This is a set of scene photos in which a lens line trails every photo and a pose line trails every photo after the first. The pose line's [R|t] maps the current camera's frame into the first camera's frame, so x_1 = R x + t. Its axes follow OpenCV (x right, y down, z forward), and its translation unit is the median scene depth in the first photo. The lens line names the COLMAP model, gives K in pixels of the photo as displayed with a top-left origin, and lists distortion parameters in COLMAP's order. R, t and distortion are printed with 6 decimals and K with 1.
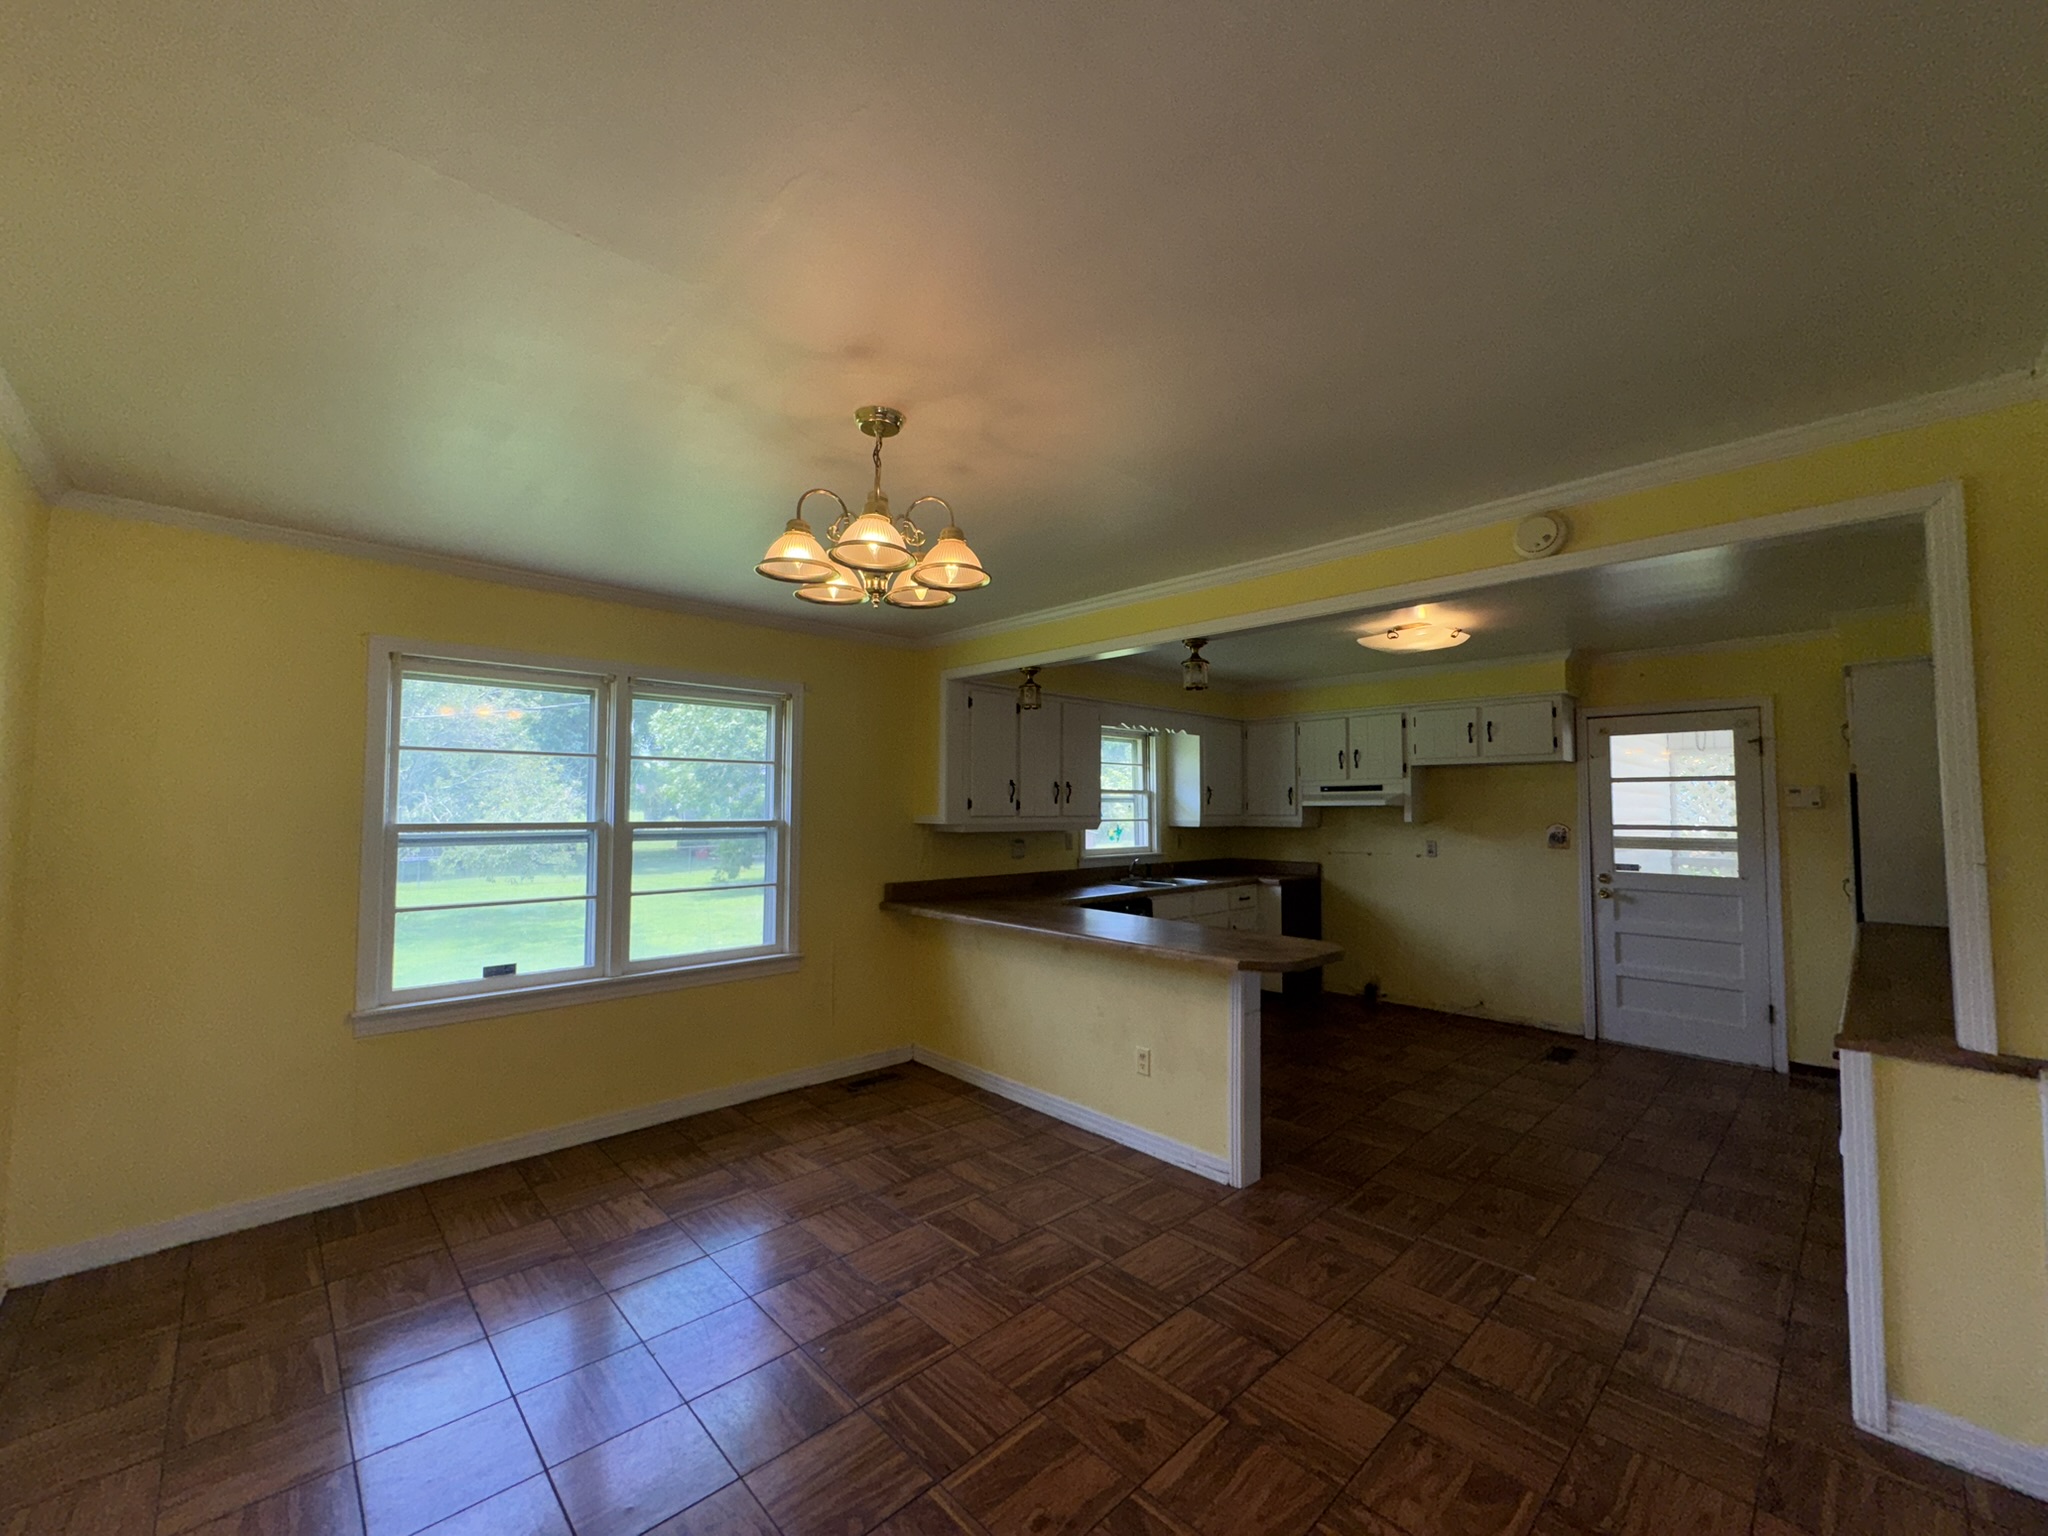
lens RADIAL K [[815.6, 0, 1022.4], [0, 815.6, 773.3], [0, 0, 1]] dist [-0.002534, 0.001229]
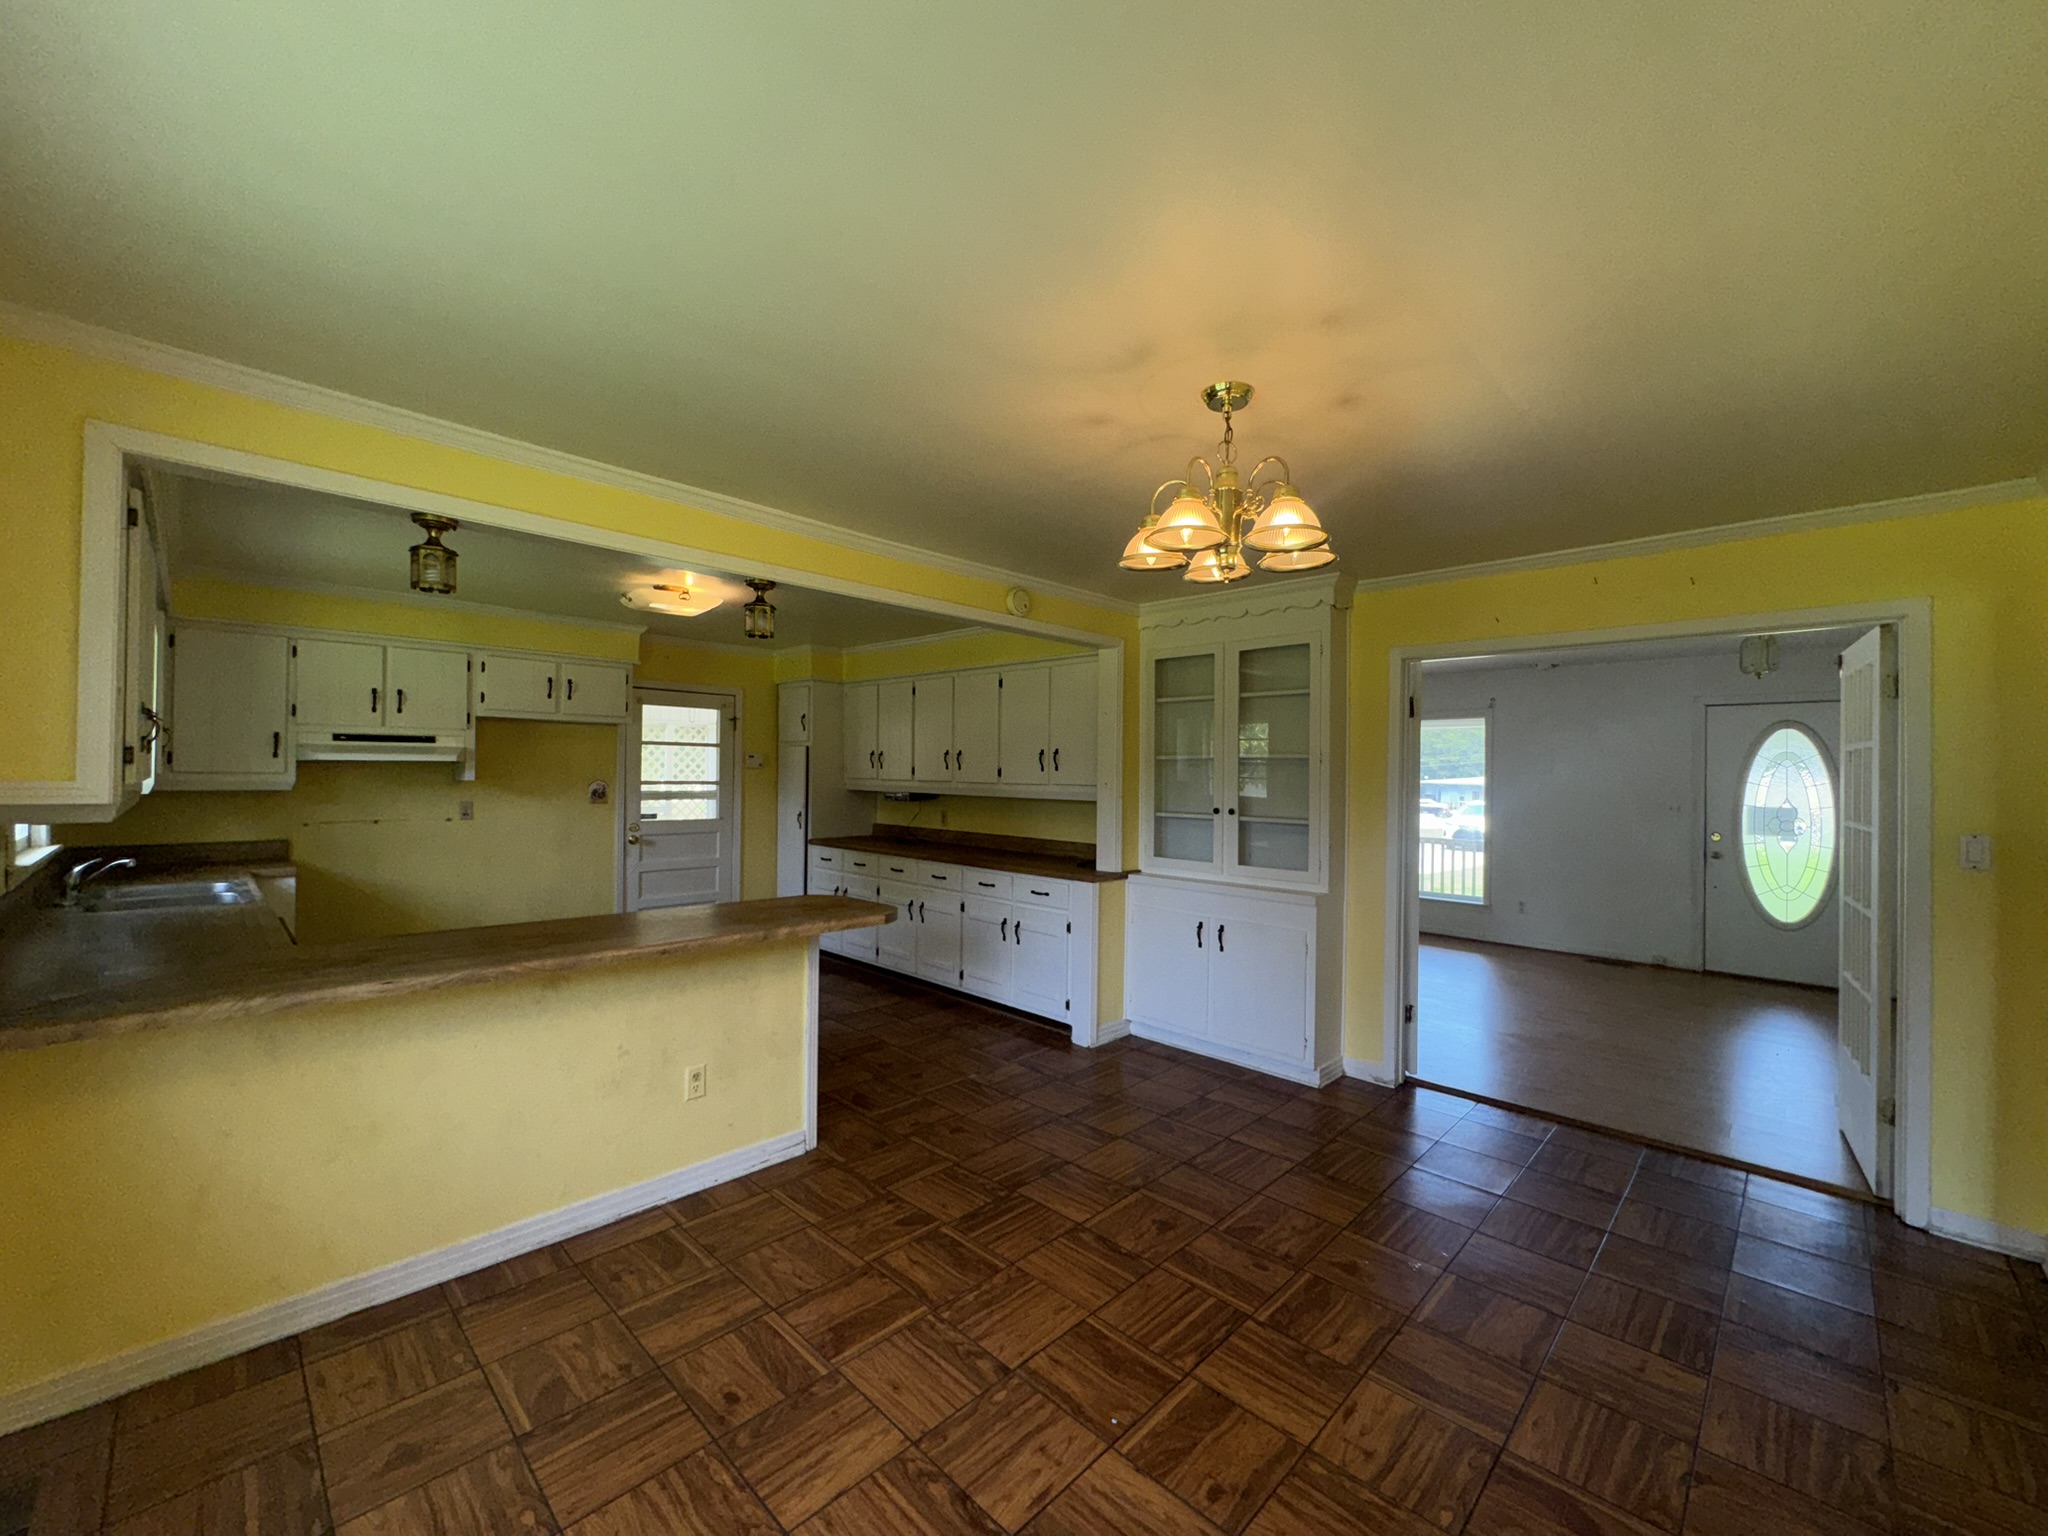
lens RADIAL K [[815.6, 0, 1023.5], [0, 815.6, 767.6], [0, 0, 1]] dist [-0.002534, 0.001229]
pose [[-0.035570, 0.002245, 0.999365, -1.170909], [-0.056030, 0.998420, -0.004237, 0.046735], [-0.997795, -0.056145, -0.035388, 1.255227]]
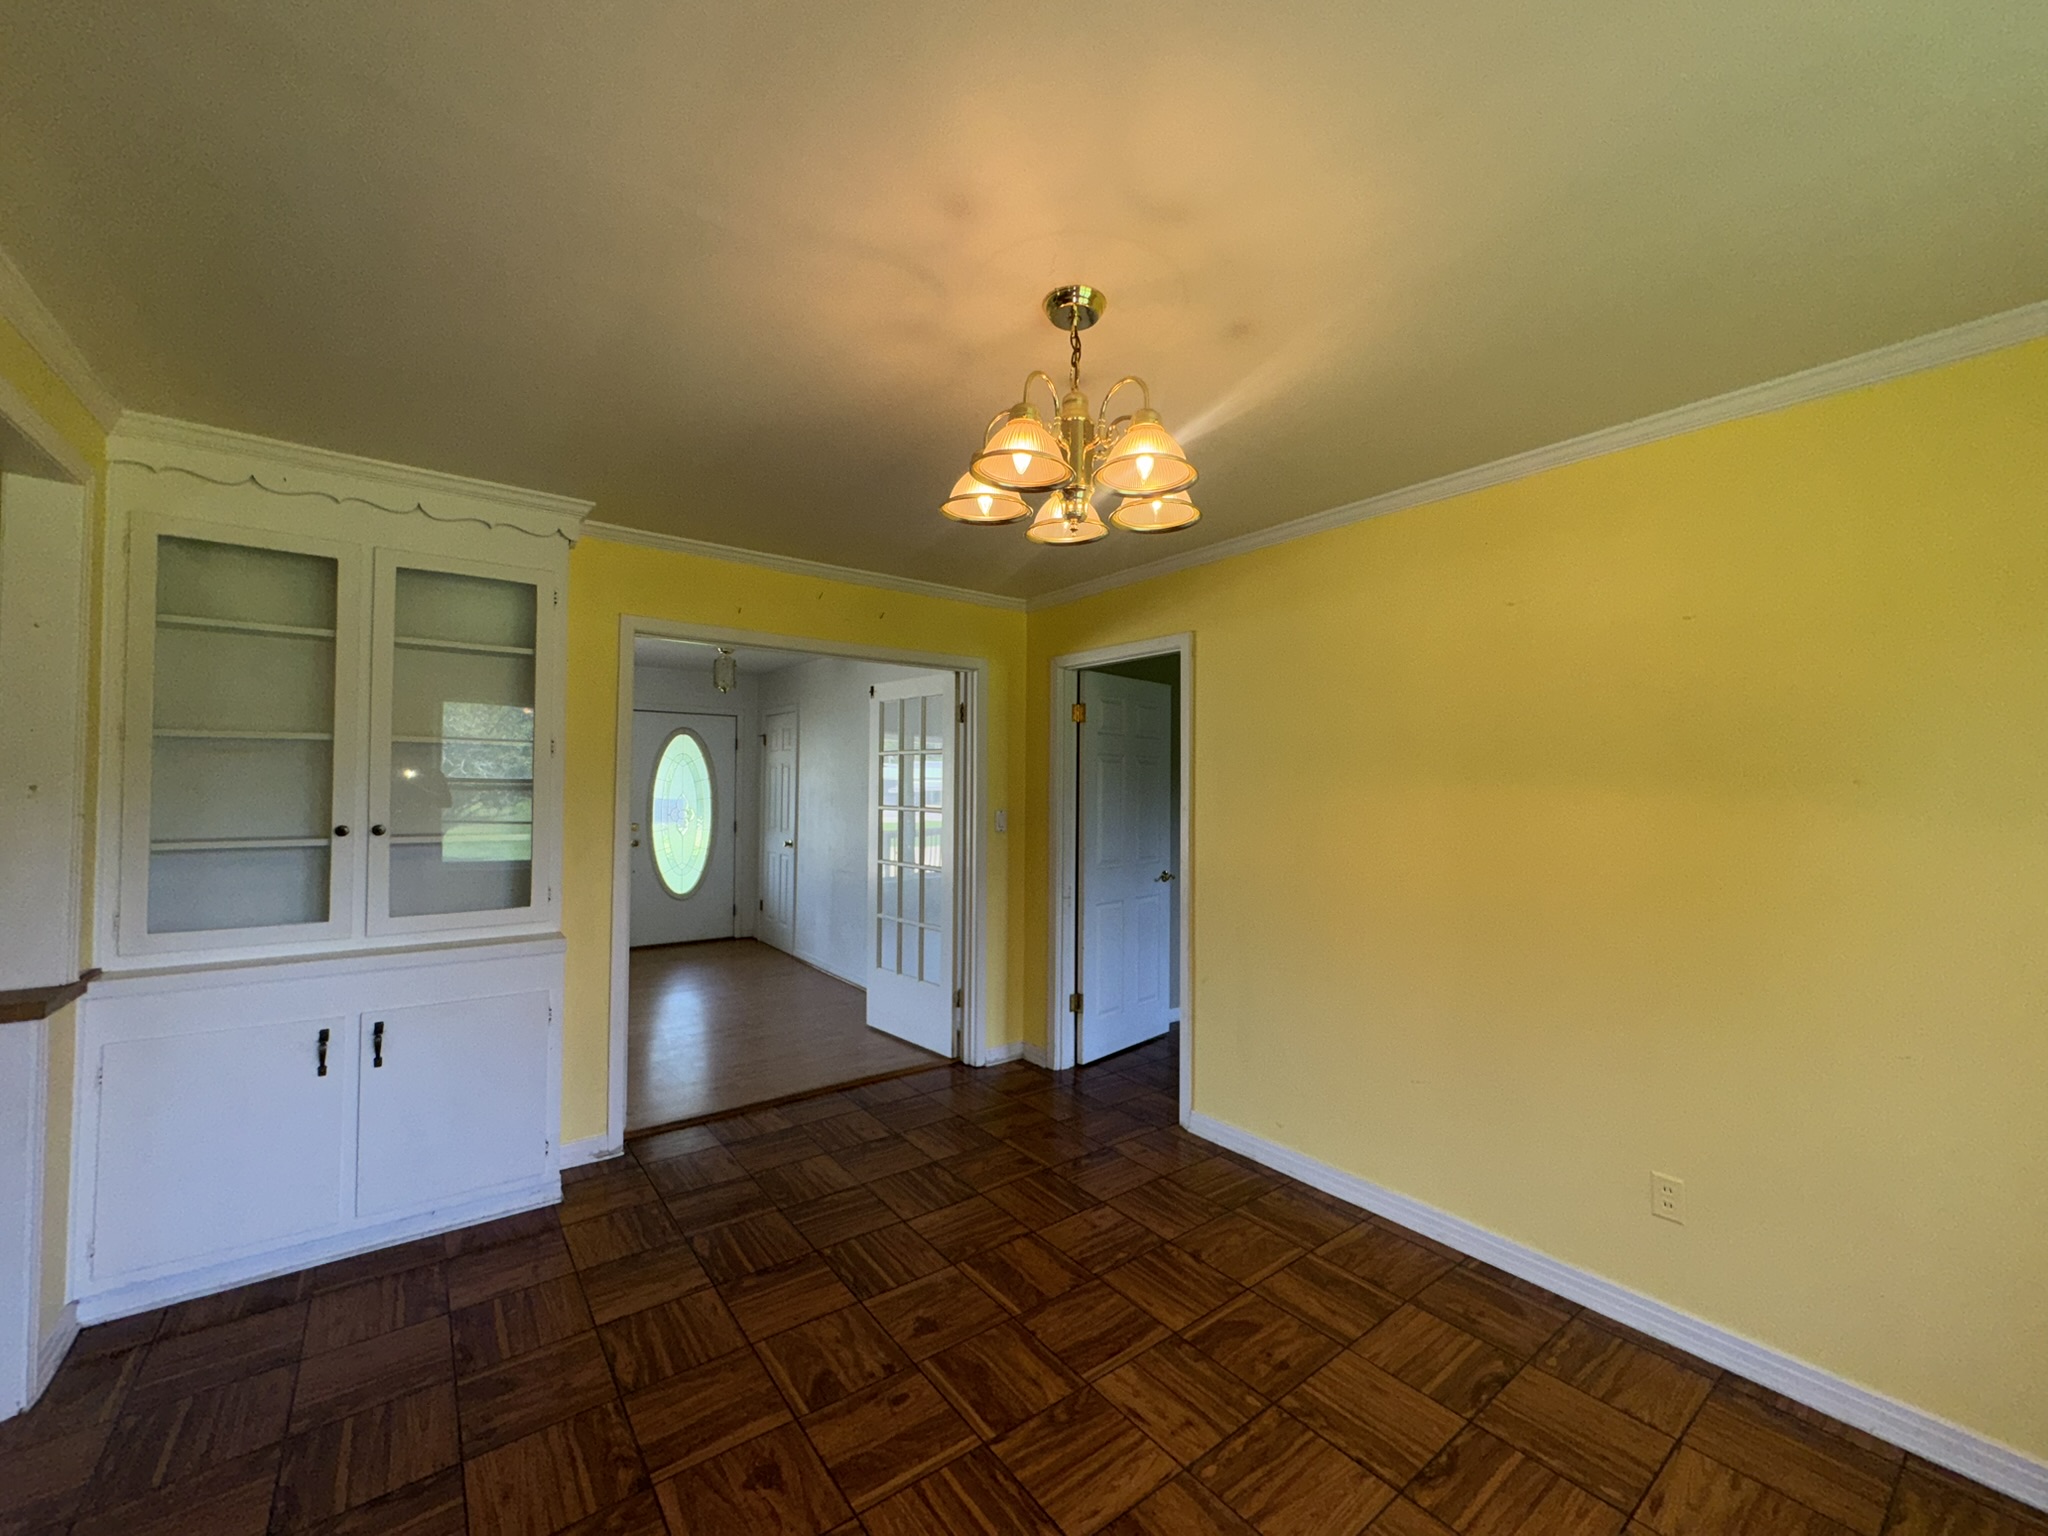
lens RADIAL K [[815.6, 0, 1017.8], [0, 815.6, 773.5], [0, 0, 1]] dist [-0.002534, 0.001229]
pose [[-0.993423, -0.013634, 0.113687, -0.216183], [-0.020068, 0.998249, -0.055641, 0.082552], [-0.112729, -0.057556, -0.991957, 1.784195]]
